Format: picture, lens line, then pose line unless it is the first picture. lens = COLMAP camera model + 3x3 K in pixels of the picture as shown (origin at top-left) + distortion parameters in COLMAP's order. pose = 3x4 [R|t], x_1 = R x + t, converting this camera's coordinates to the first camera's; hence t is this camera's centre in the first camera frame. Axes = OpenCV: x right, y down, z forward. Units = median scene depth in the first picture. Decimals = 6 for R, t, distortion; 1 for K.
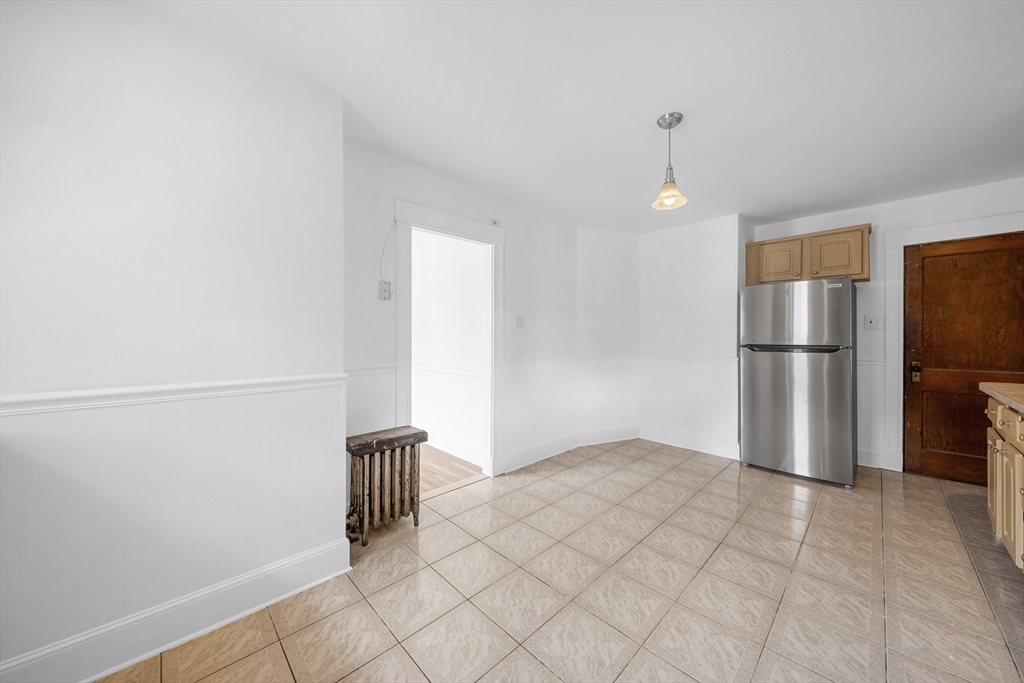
lens RADIAL K [[359.0, 0, 509.5], [0, 359.0, 336.6], [0, 0, 1]] dist [-0.001690, -0.001137]
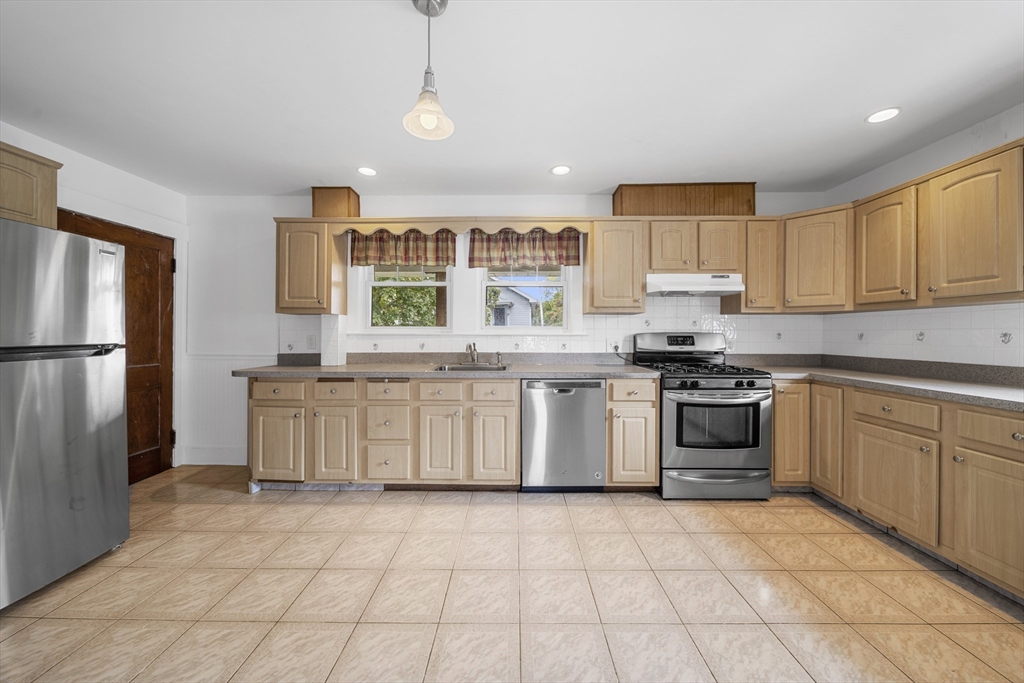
lens RADIAL K [[359.0, 0, 508.3], [0, 359.0, 335.8], [0, 0, 1]] dist [-0.001690, -0.001137]
pose [[-0.705806, -0.009064, 0.708347, -0.089852], [-0.001759, 0.999937, 0.011042, 0.000639], [-0.708403, 0.006547, -0.705778, 0.990698]]
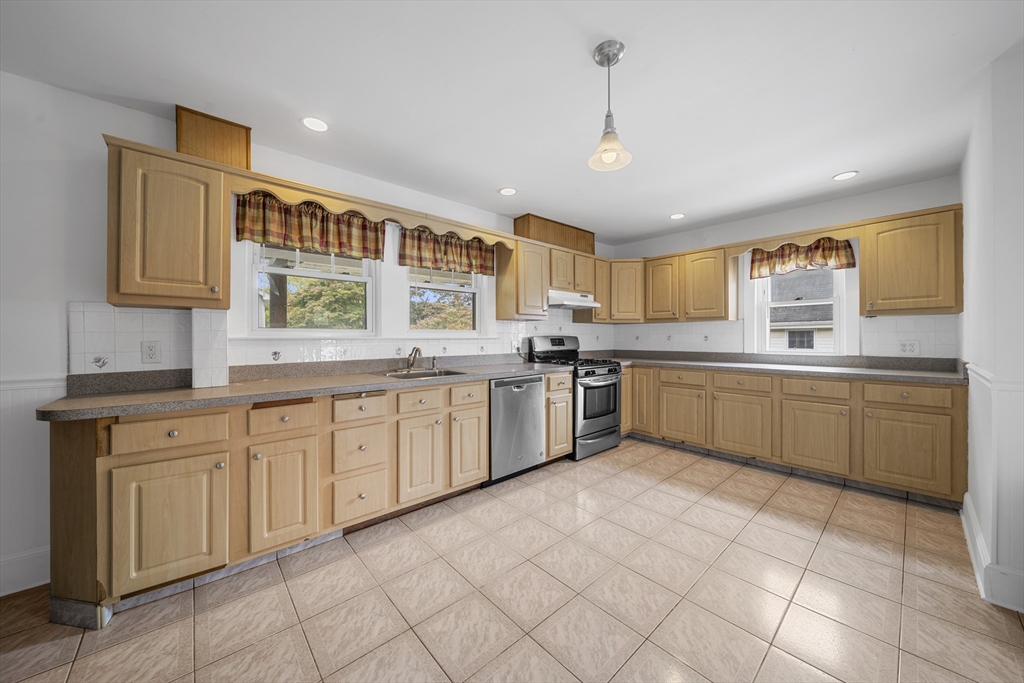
lens RADIAL K [[359.0, 0, 506.1], [0, 359.0, 338.7], [0, 0, 1]] dist [-0.001690, -0.001137]
pose [[-0.998458, -0.000149, 0.055521, 0.455653], [0.000203, 0.999980, 0.006323, 0.003829], [-0.055521, 0.006324, -0.998438, 1.299705]]
